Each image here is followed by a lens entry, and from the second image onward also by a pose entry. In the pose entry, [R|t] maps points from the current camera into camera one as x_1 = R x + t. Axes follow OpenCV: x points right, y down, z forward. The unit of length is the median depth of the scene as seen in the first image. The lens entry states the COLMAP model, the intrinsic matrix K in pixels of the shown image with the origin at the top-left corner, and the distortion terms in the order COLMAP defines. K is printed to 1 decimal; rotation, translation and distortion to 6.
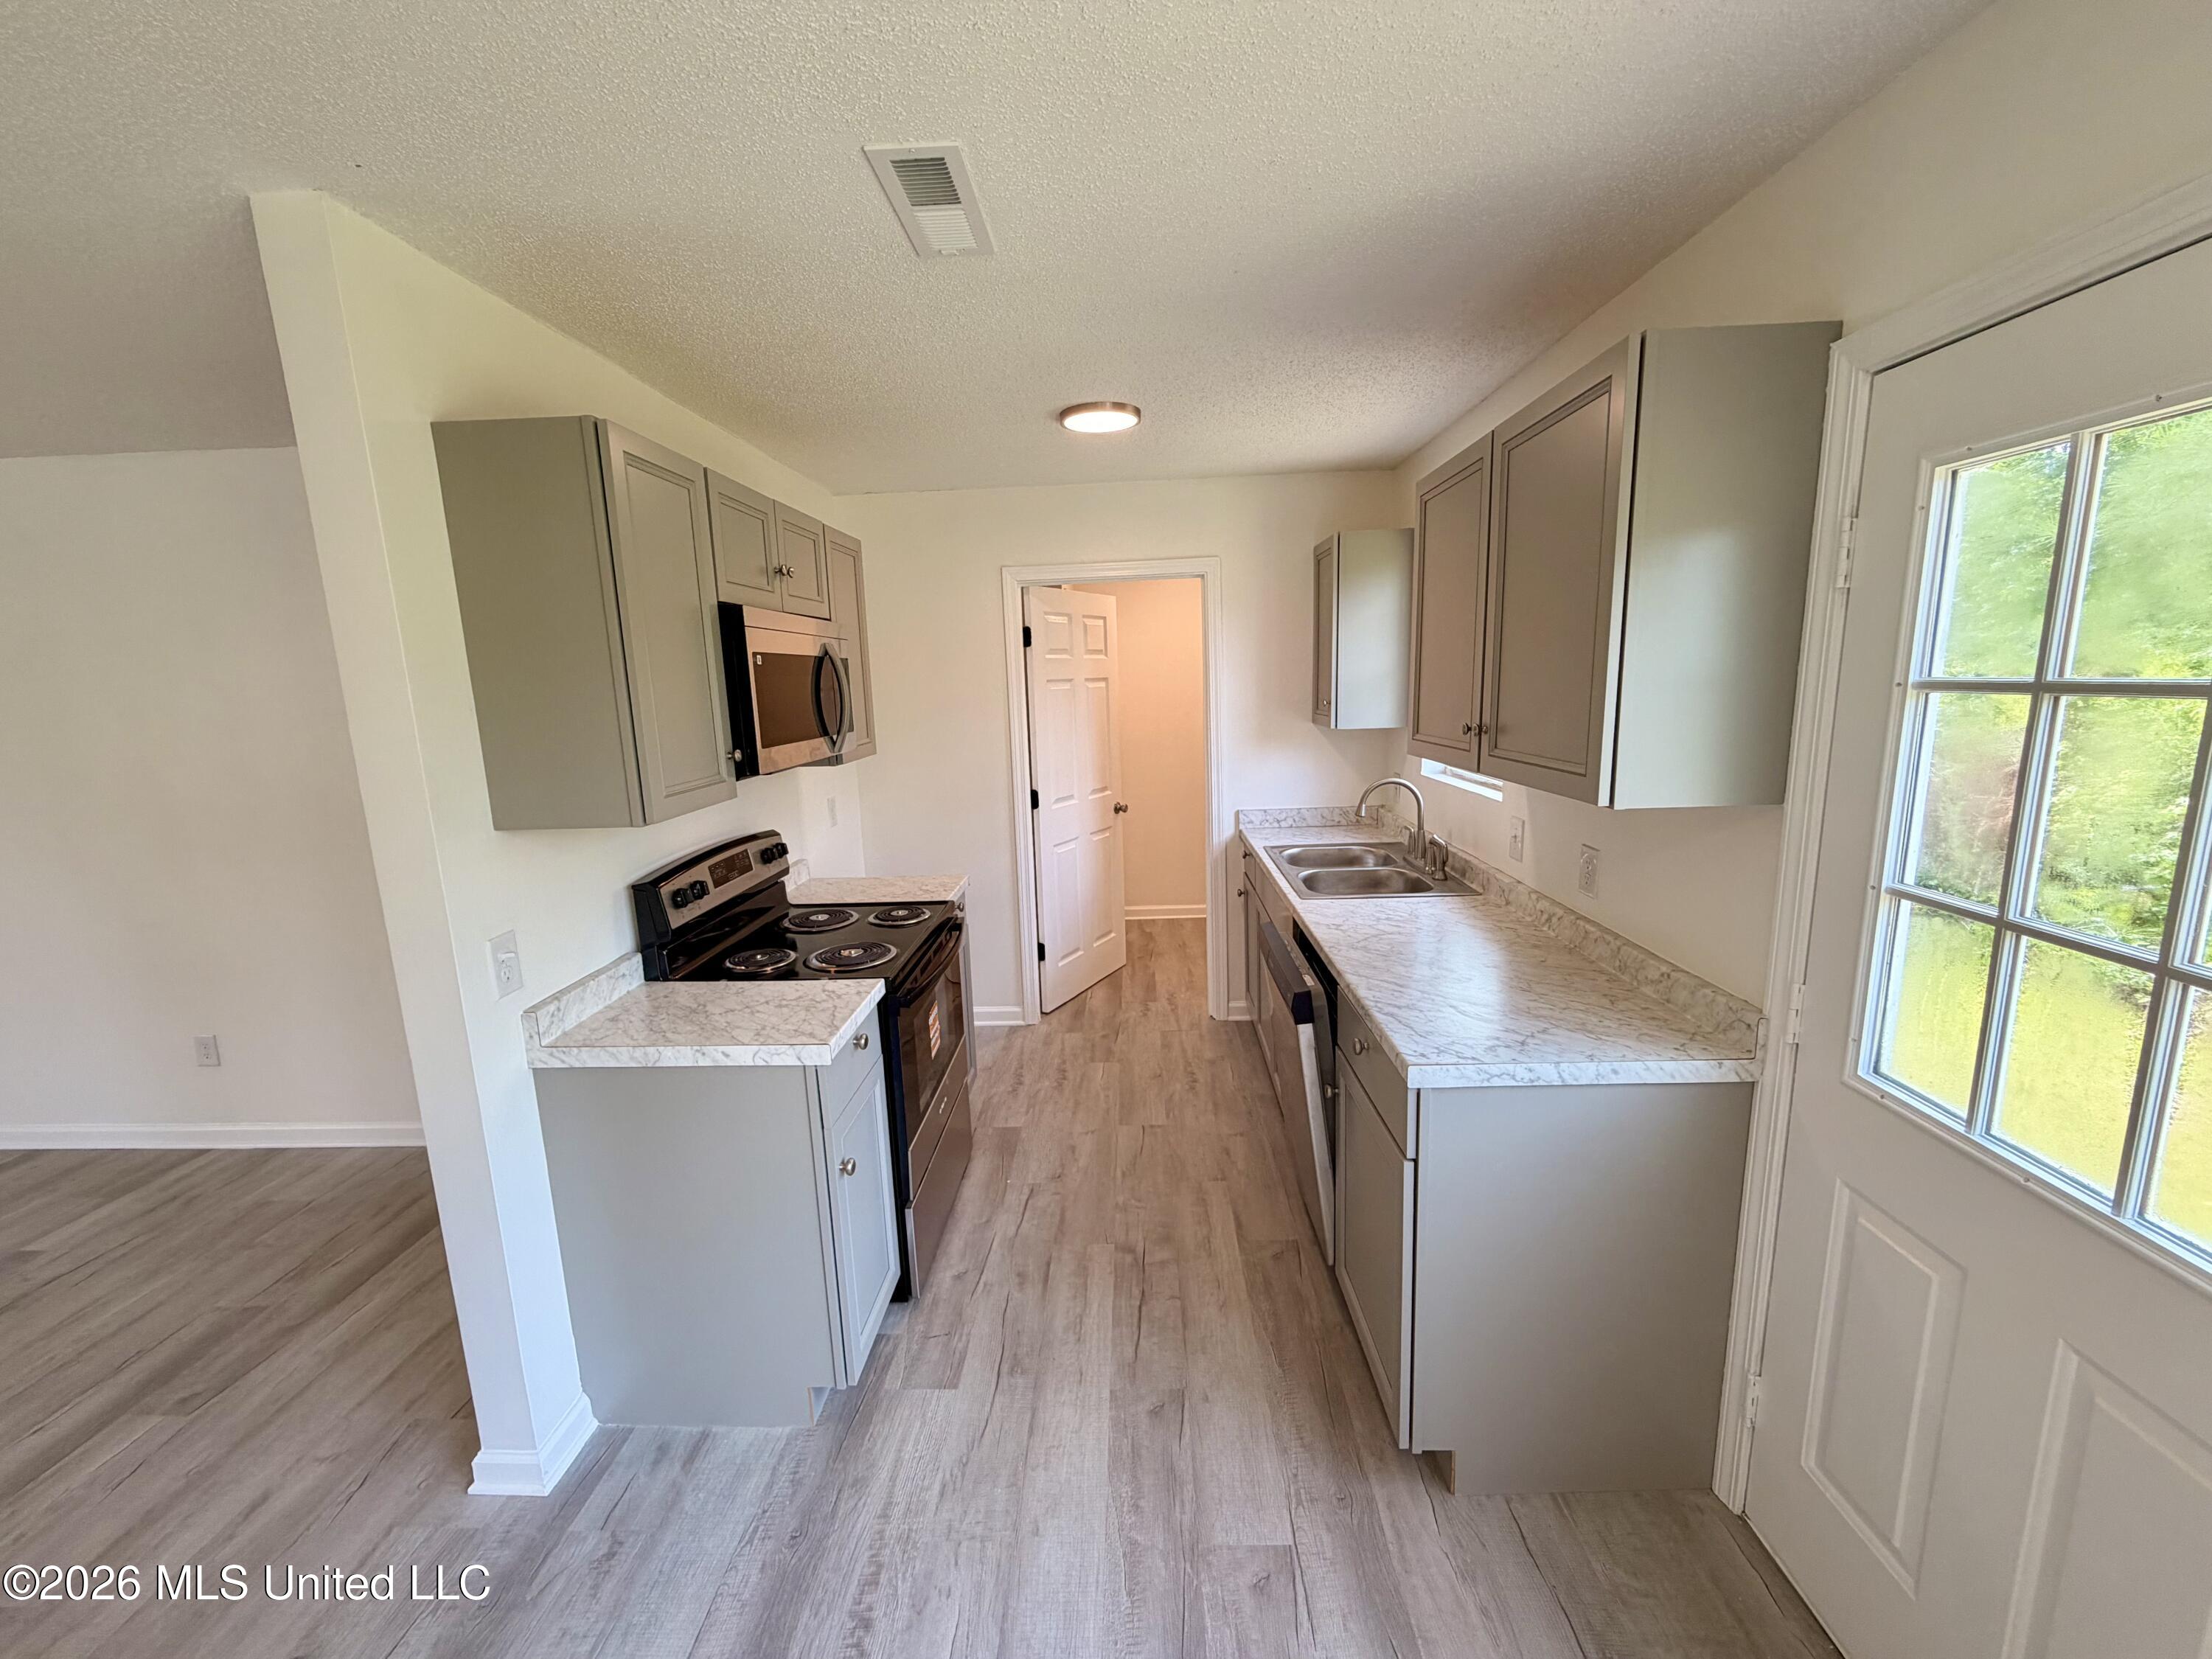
lens RADIAL K [[885.5, 0, 1100.5], [0, 885.5, 829.7], [0, 0, 1]] dist [0.001326, 0.000333]
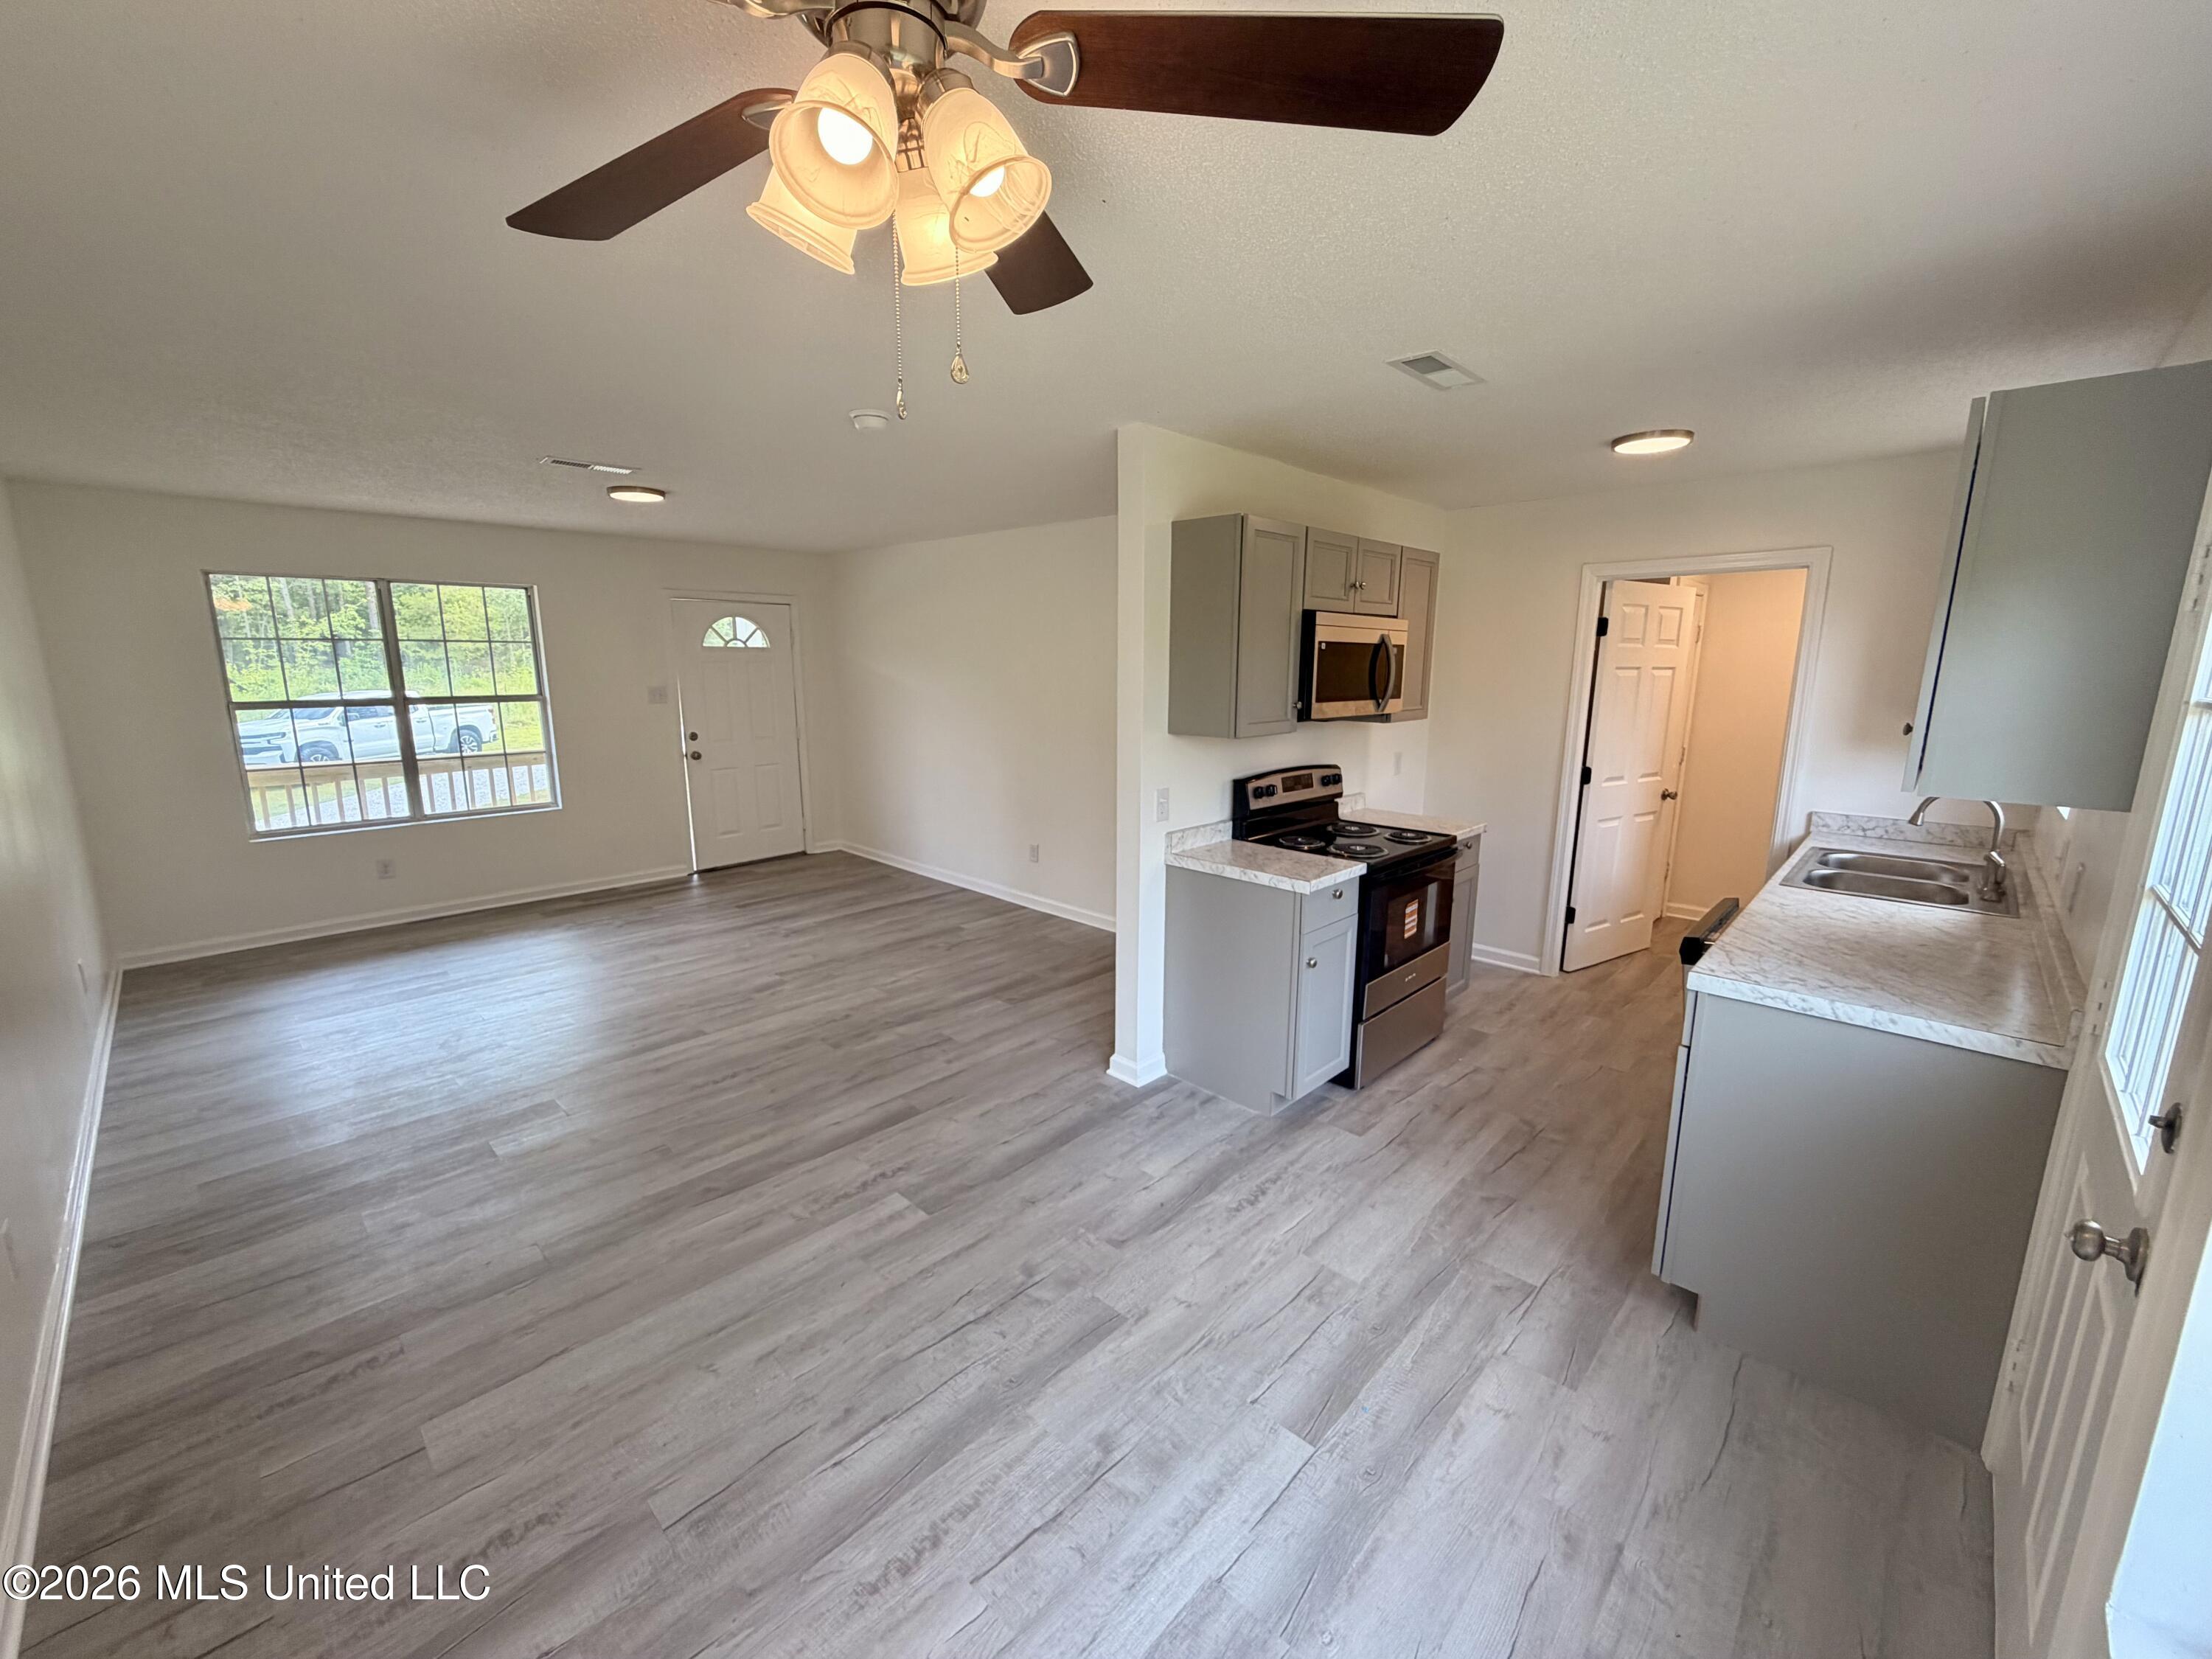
lens RADIAL K [[885.5, 0, 1096.2], [0, 885.5, 833.2], [0, 0, 1]] dist [0.001326, 0.000333]
pose [[0.742925, 0.164988, -0.648723, 0.358779], [-0.144958, 0.985805, 0.084709, 0.056103], [0.653490, 0.031105, 0.756296, -0.405014]]
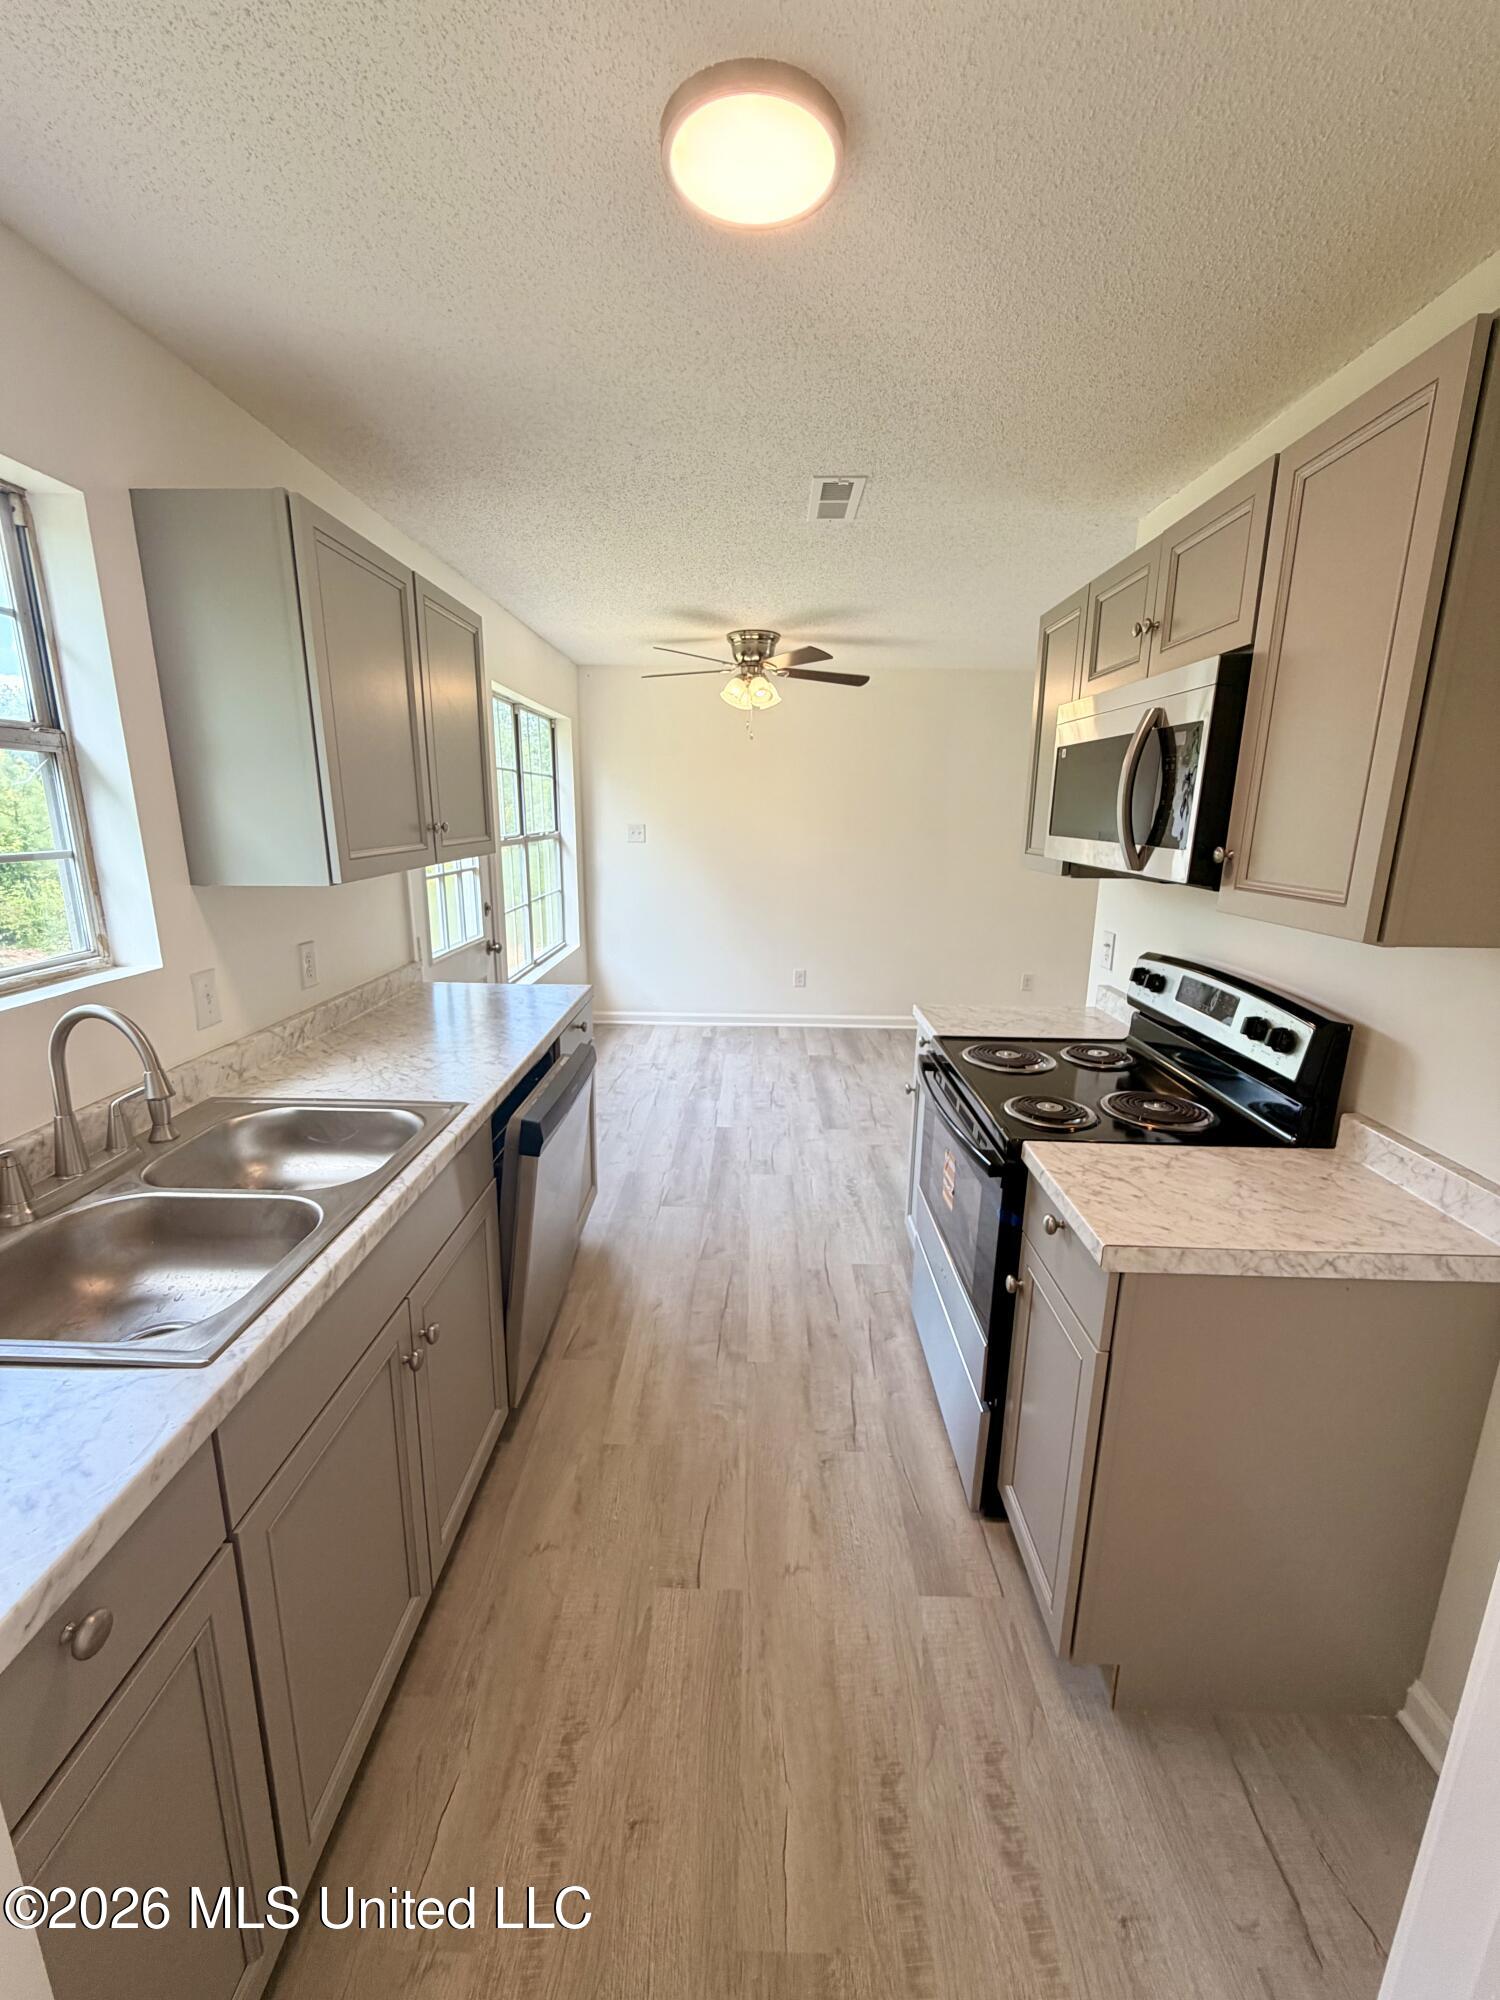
lens RADIAL K [[800.6, 0, 748.6], [0, 800.6, 995.6], [0, 0, 1]] dist [0.001326, 0.000333]
pose [[-0.999548, 0.022118, -0.020355, 0.026656], [0.012383, 0.920044, 0.391620, -0.287460], [0.027389, 0.391191, -0.919902, 1.873302]]
